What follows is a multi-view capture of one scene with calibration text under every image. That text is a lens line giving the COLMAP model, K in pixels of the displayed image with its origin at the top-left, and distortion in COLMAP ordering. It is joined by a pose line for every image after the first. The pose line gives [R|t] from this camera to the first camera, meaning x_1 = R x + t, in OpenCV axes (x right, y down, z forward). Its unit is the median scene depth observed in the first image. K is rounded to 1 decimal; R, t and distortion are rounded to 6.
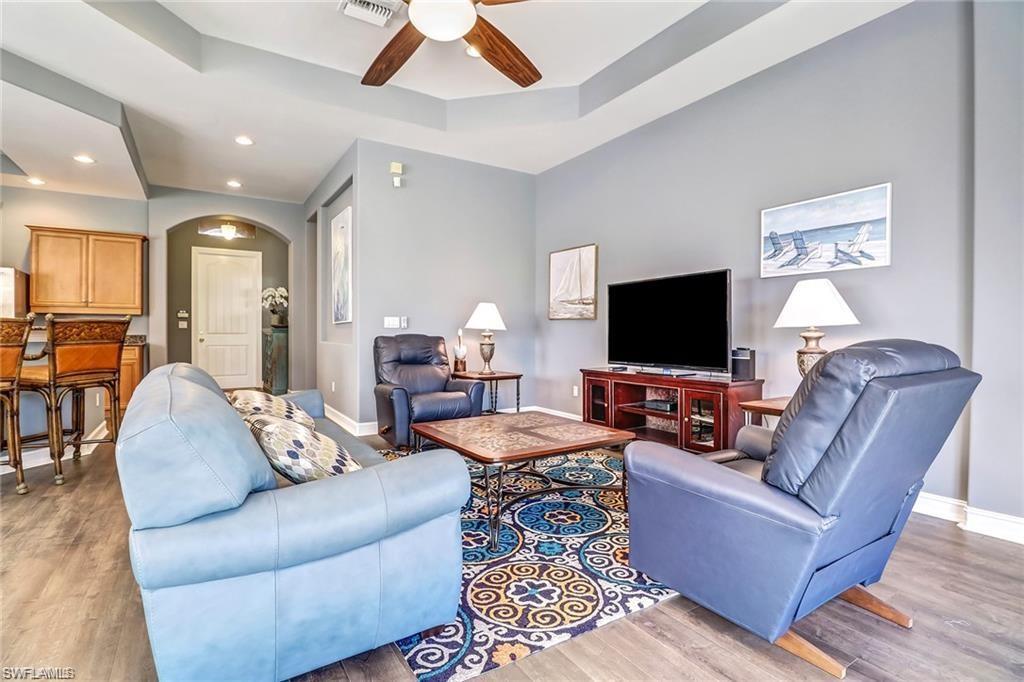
lens RADIAL K [[491.8, 0, 489.2], [0, 491.8, 333.9], [0, 0, 1]] dist [-0.013408, -0.006006]
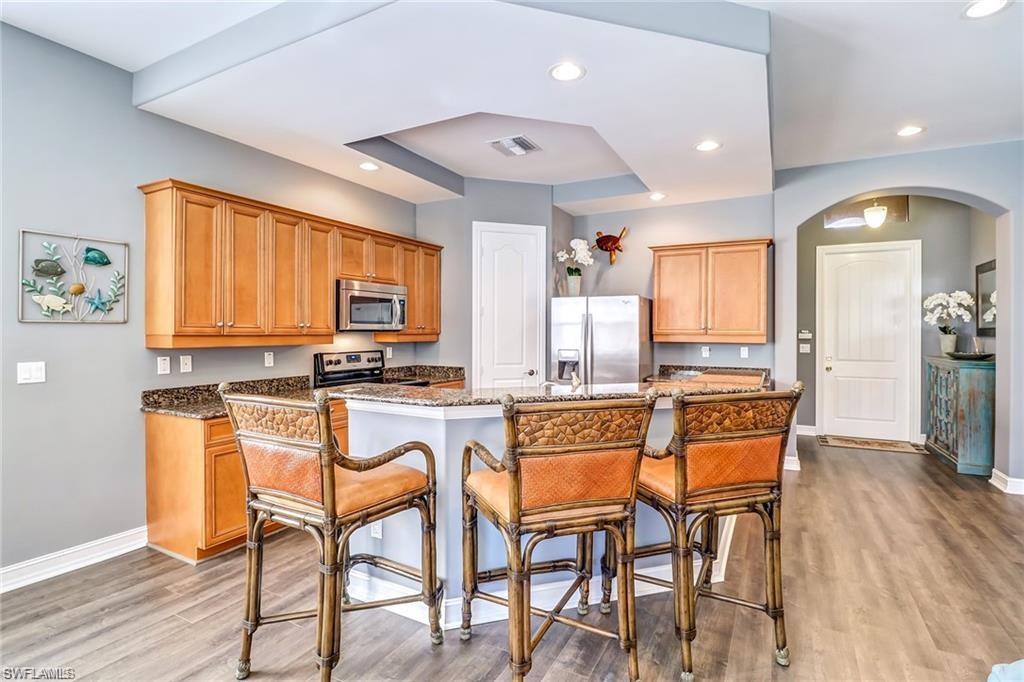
lens RADIAL K [[491.8, 0, 510.4], [0, 491.8, 334.3], [0, 0, 1]] dist [-0.013408, -0.006006]
pose [[0.503647, 0.001959, -0.863907, -0.278007], [-0.007011, 0.999974, -0.001820, -0.053716], [0.863881, 0.006974, 0.503648, 0.294714]]
